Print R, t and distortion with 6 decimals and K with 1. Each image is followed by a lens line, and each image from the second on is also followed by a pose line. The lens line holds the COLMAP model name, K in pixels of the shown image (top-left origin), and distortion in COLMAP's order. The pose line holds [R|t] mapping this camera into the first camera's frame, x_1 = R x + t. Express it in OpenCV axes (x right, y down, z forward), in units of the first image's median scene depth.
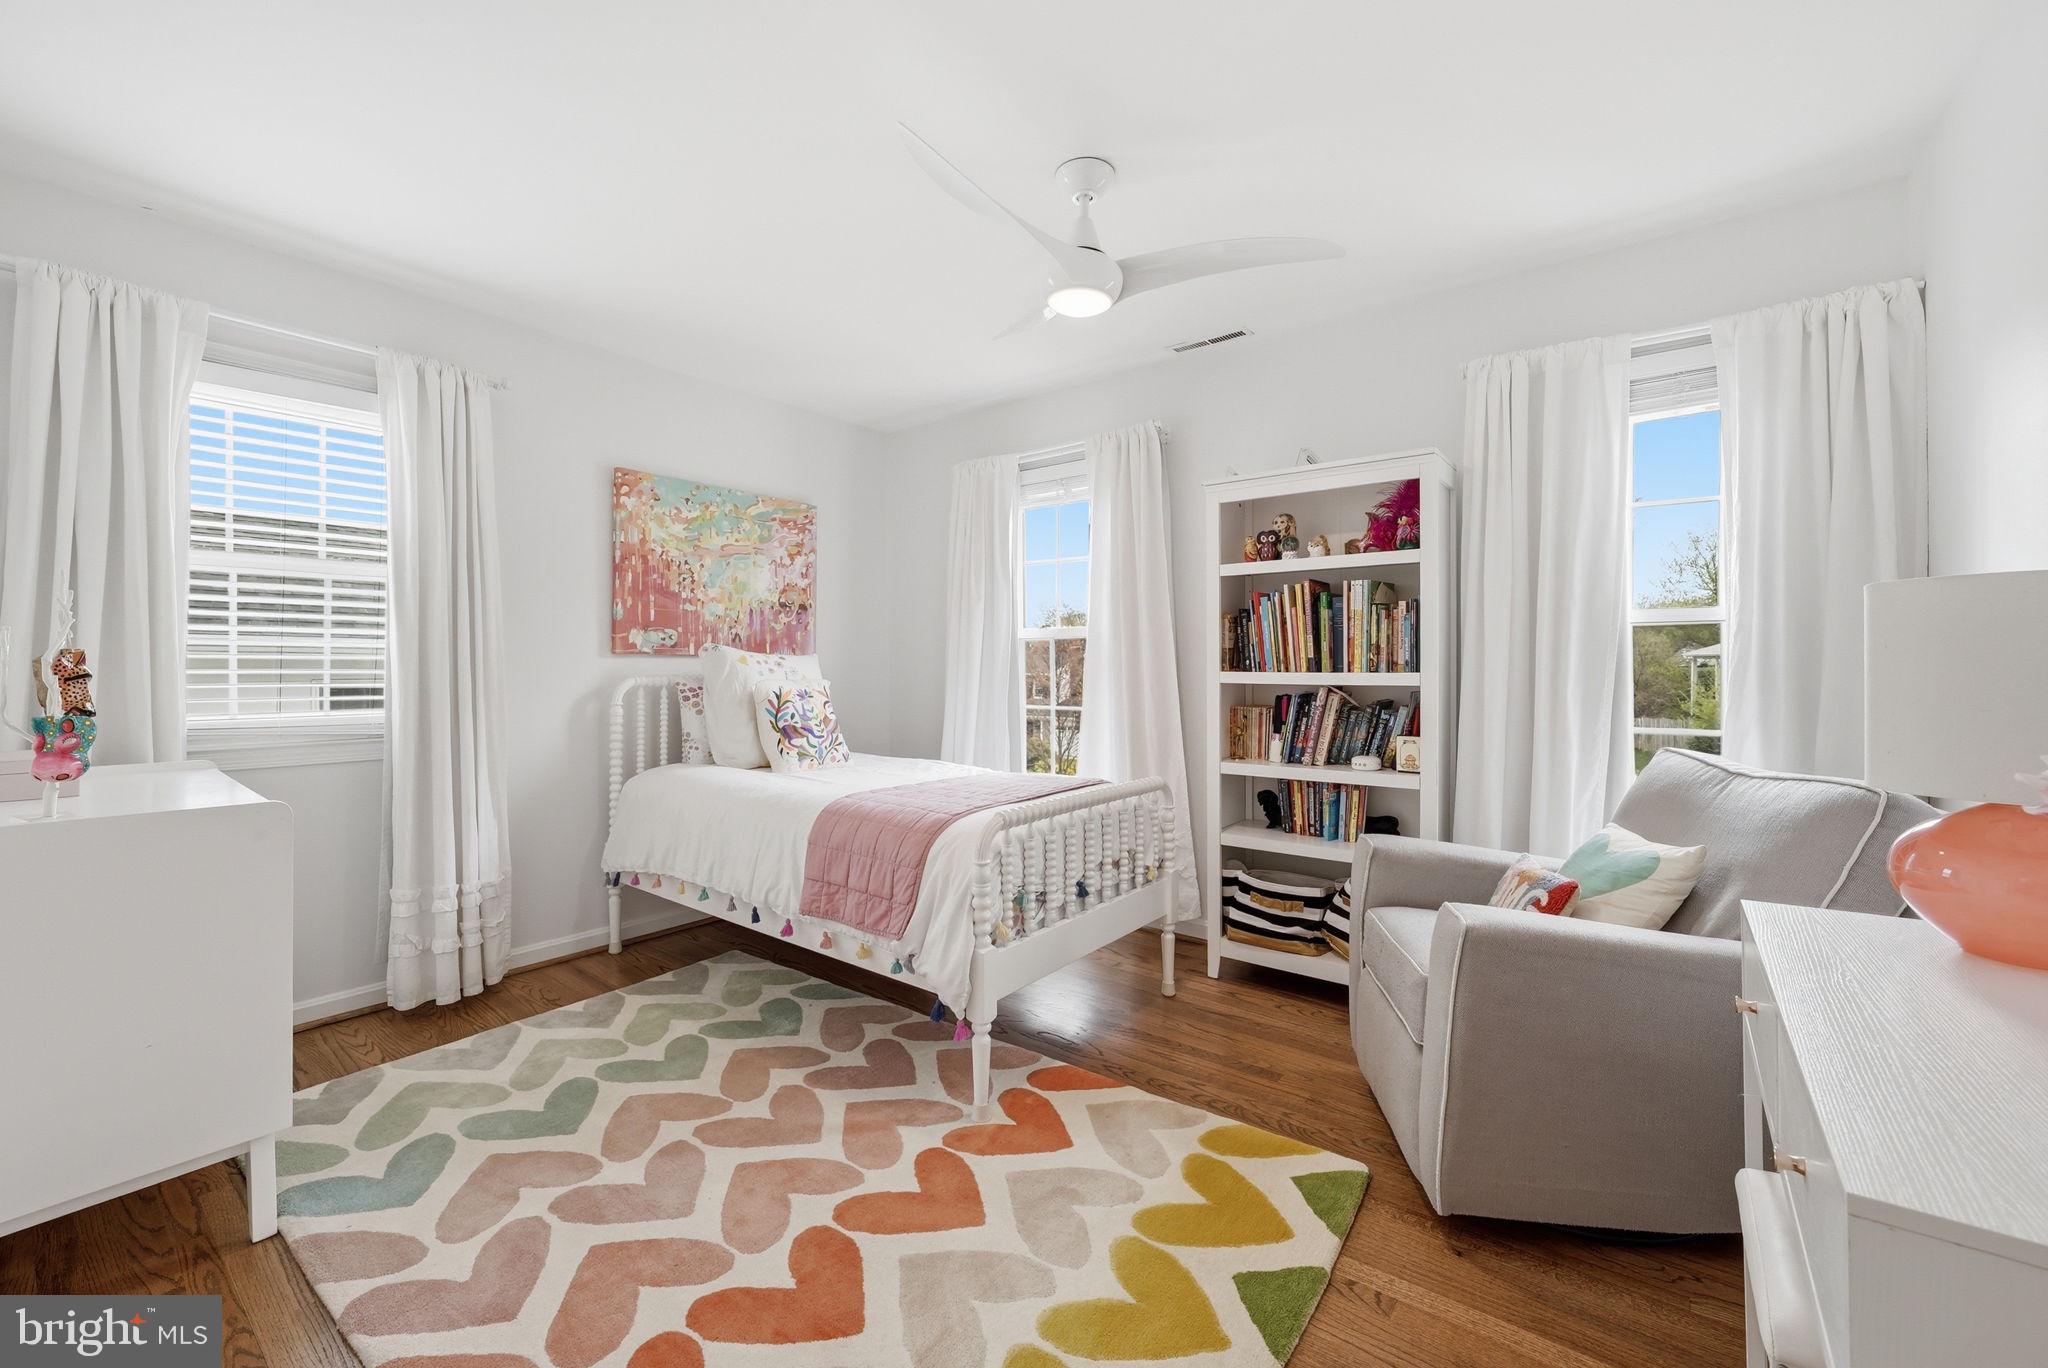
lens RADIAL K [[819.4, 0, 1029.5], [0, 819.4, 670.8], [0, 0, 1]] dist [-0.001200, -0.000101]
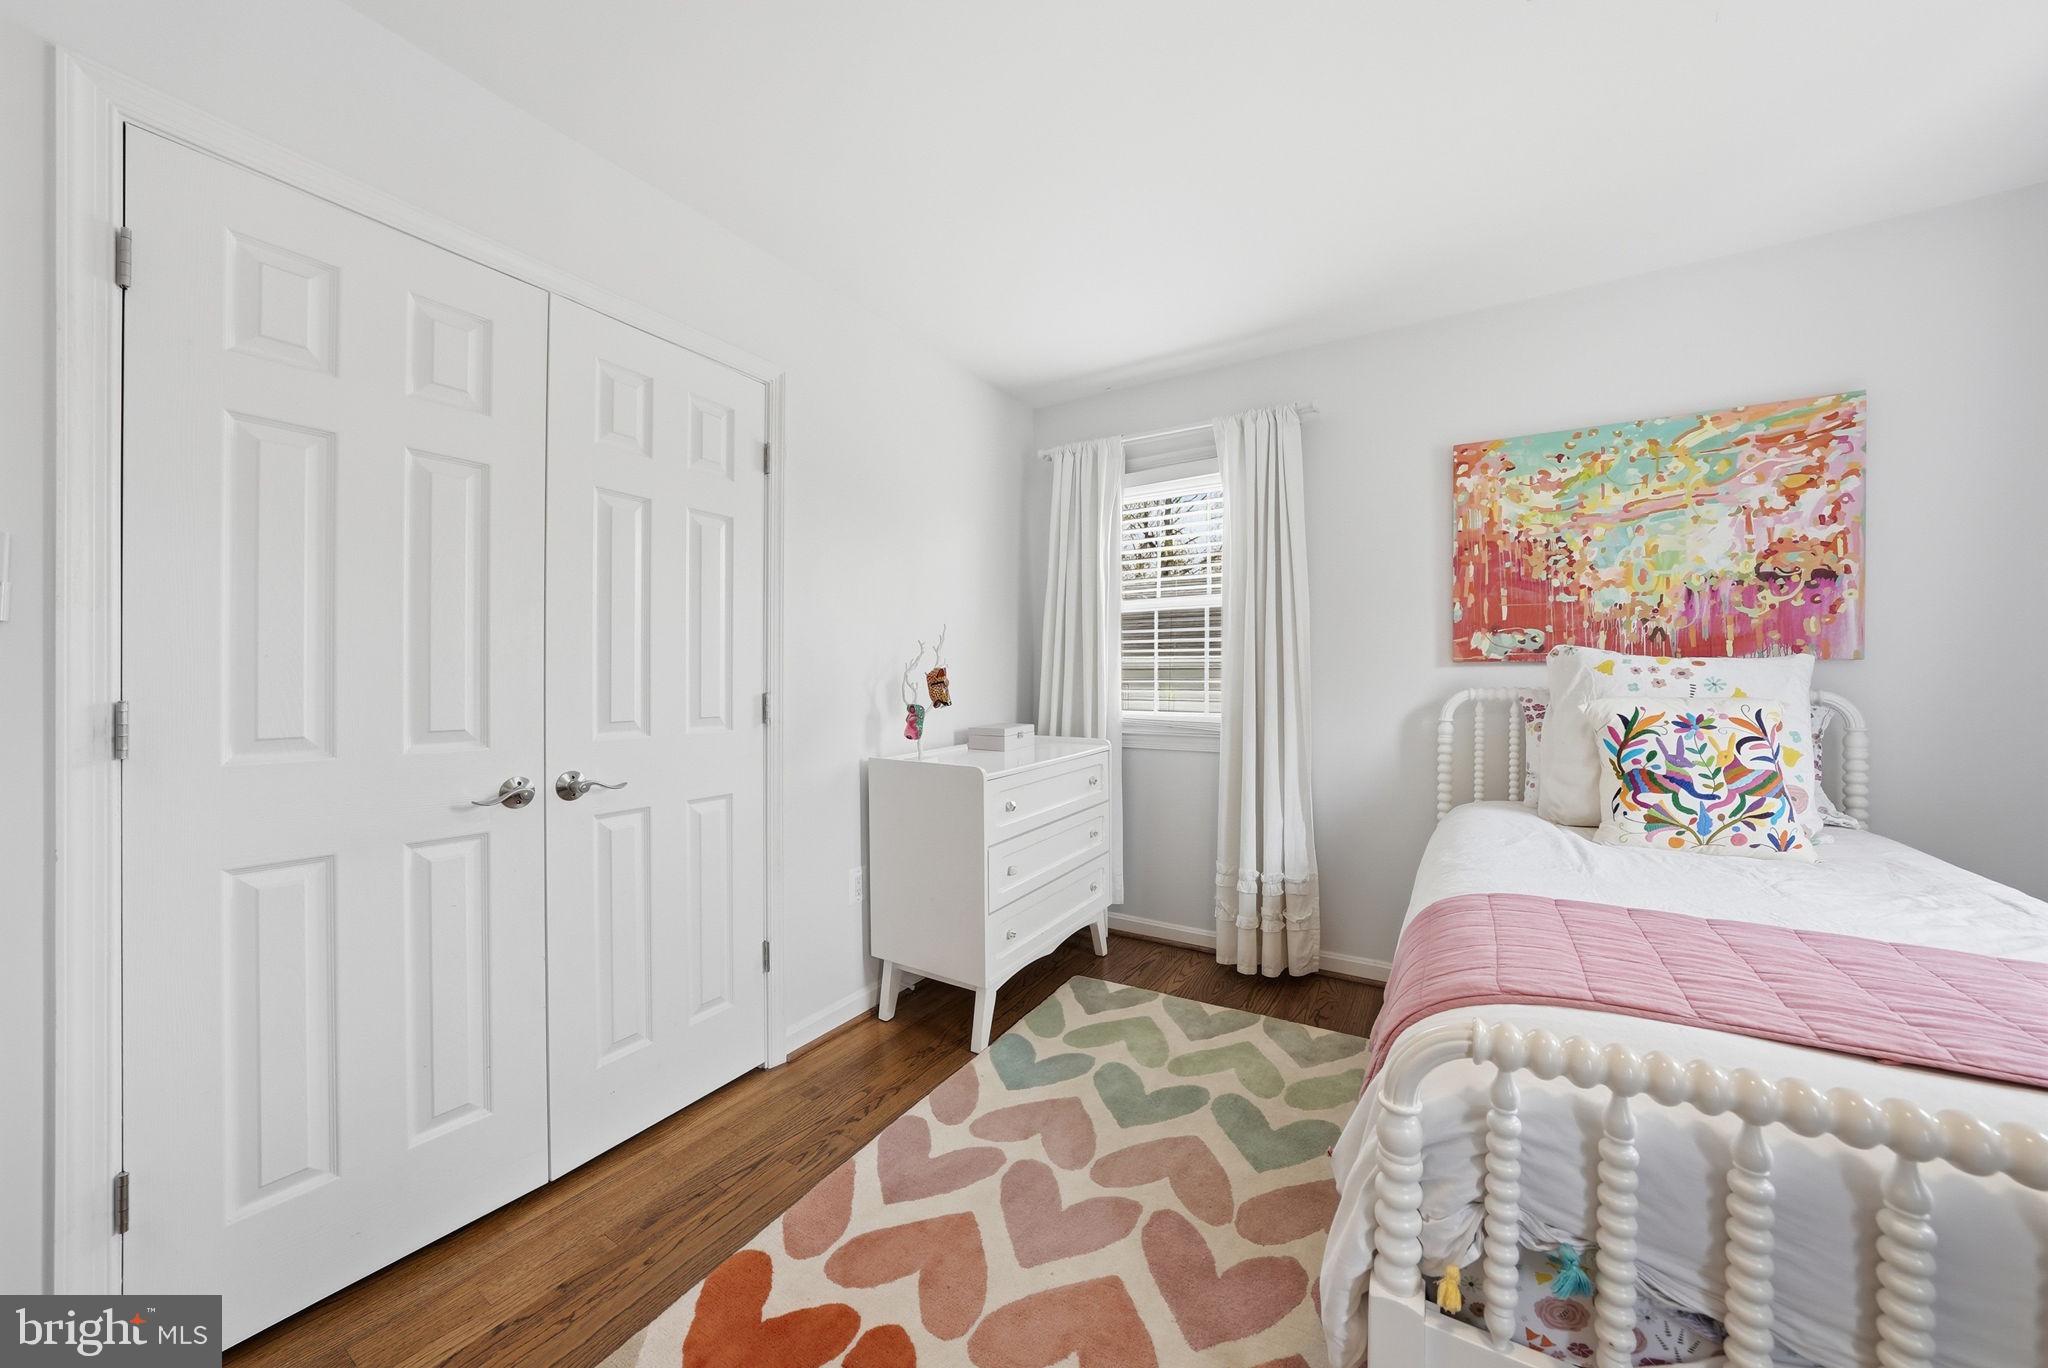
lens RADIAL K [[720.2, 0, 1022.3], [0, 720.2, 679.2], [0, 0, 1]] dist [-0.017718, 0.000089]
pose [[0.102622, 0.001071, -0.994720, 0.196360], [-0.004167, 0.999991, 0.000646, -0.001345], [0.994712, 0.004078, 0.102626, 0.463886]]
